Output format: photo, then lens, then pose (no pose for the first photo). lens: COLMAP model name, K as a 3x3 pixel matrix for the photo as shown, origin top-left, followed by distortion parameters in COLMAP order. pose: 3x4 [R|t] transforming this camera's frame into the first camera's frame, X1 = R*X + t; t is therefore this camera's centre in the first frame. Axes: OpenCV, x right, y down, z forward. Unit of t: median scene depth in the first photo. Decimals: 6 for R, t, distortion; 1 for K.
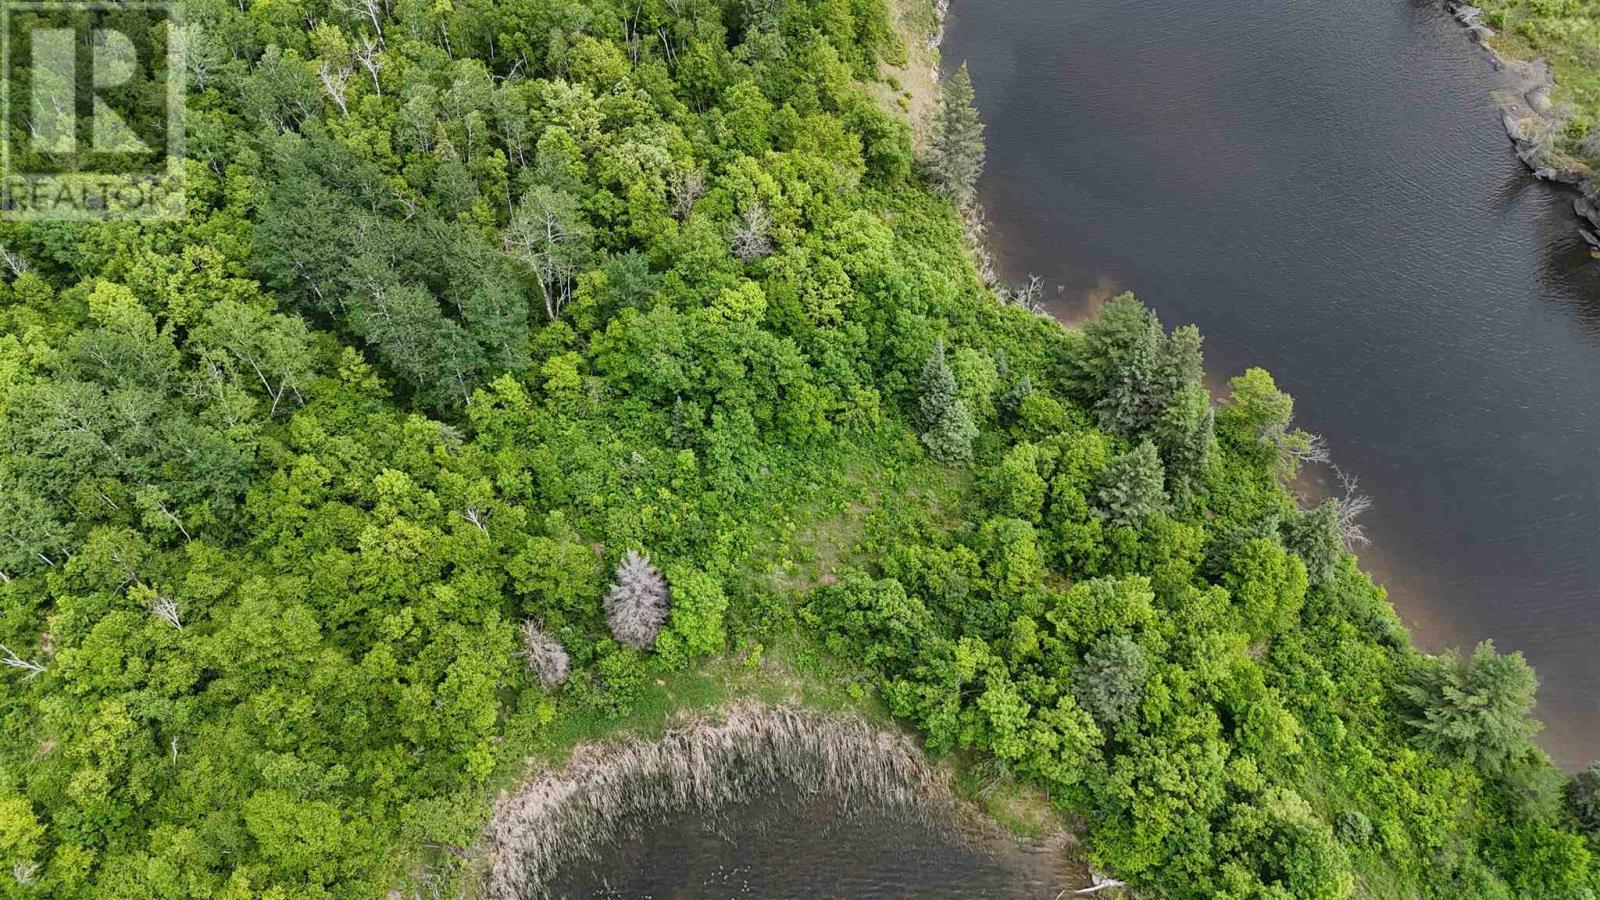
lens RADIAL K [[1165.2, 0, 794.3], [0, 1165.2, 455.3], [0, 0, 1]] dist [0.080430, -0.078284]
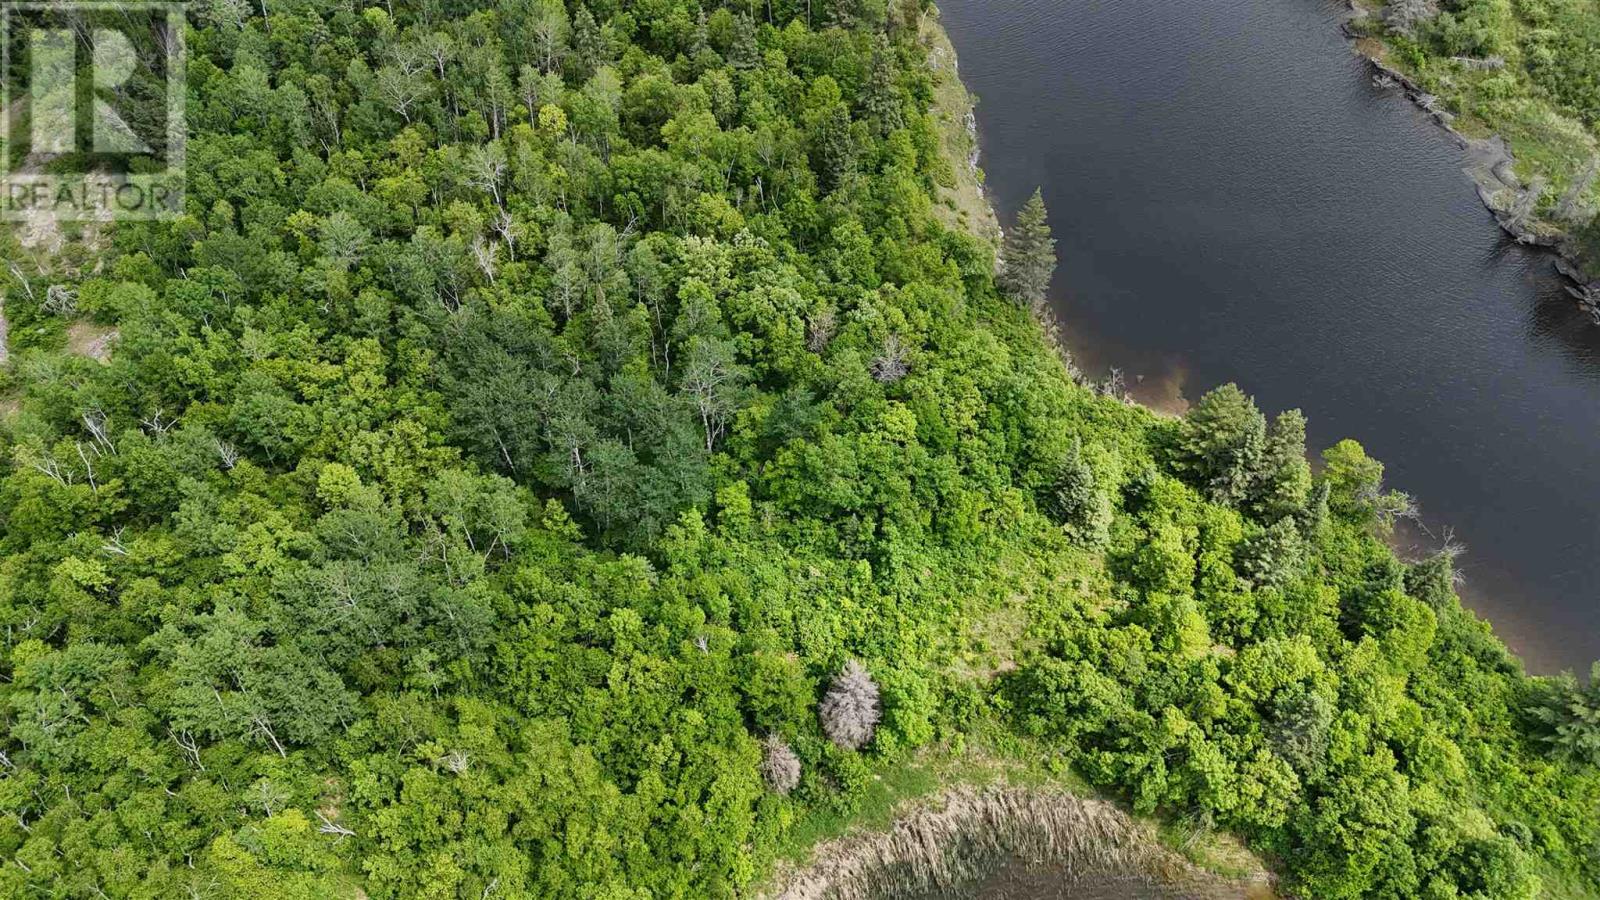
lens RADIAL K [[1173.7, 0, 793.9], [0, 1173.7, 450.6], [0, 0, 1]] dist [0.069645, -0.062297]
pose [[0.992207, -0.094916, 0.080718, -0.242012], [0.099381, 0.993626, -0.053210, -0.056993], [-0.075153, 0.060818, 0.995316, -0.110320]]
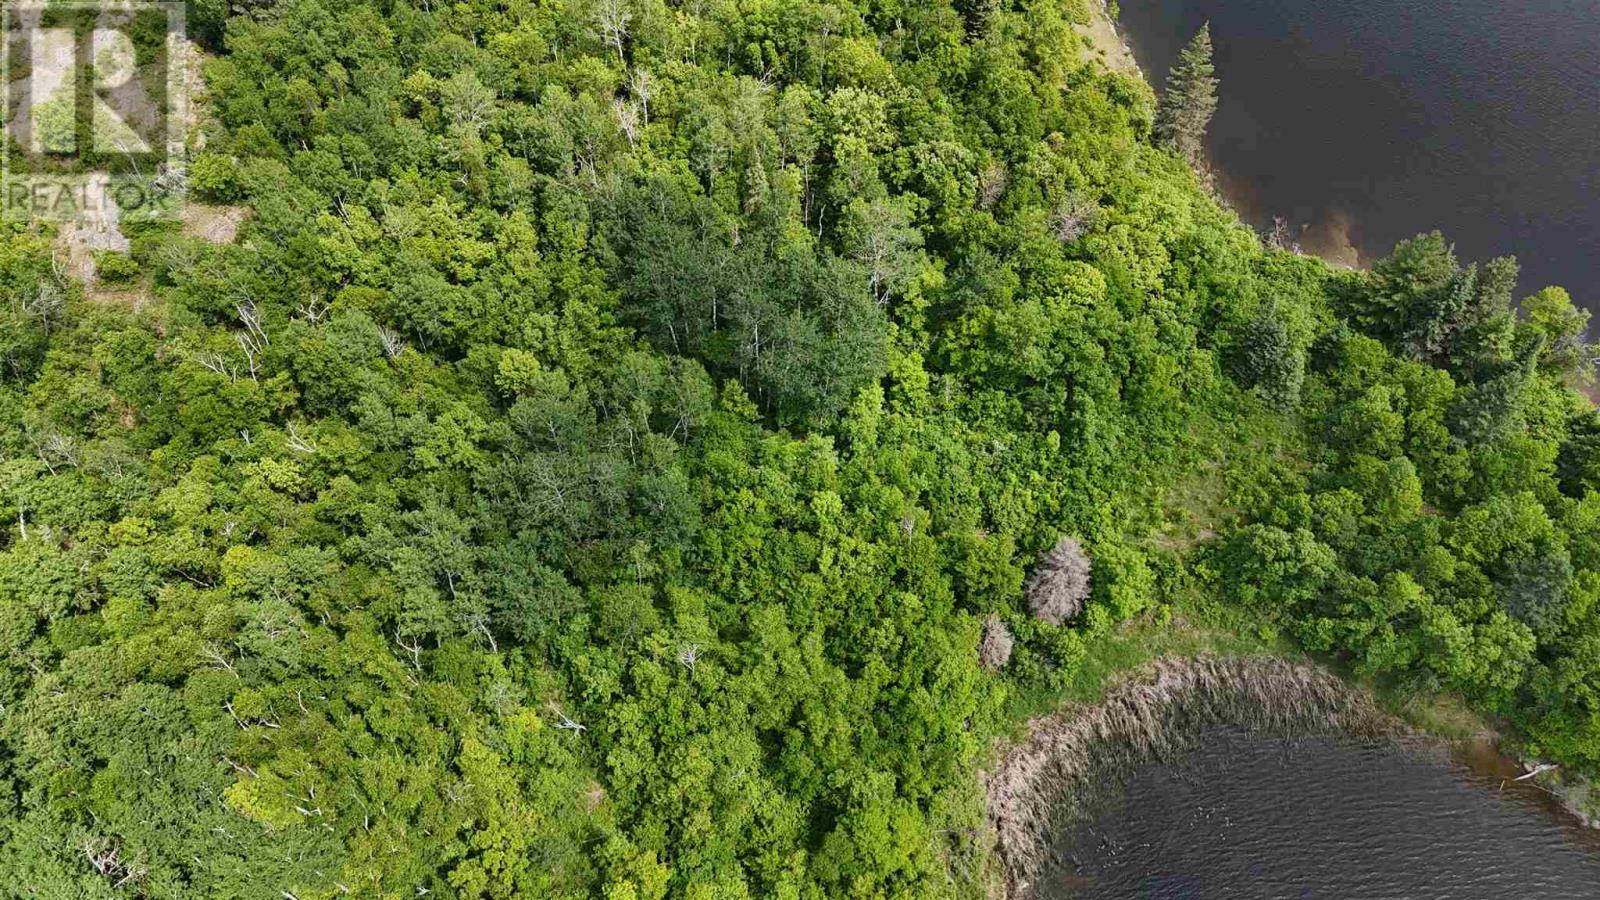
lens RADIAL K [[1173.7, 0, 793.9], [0, 1173.7, 450.6], [0, 0, 1]] dist [0.069645, -0.062297]
pose [[0.987201, -0.137068, 0.081521, -0.422952], [0.131381, 0.988751, 0.071482, -0.097658], [-0.090402, -0.059857, 0.994105, -0.045595]]
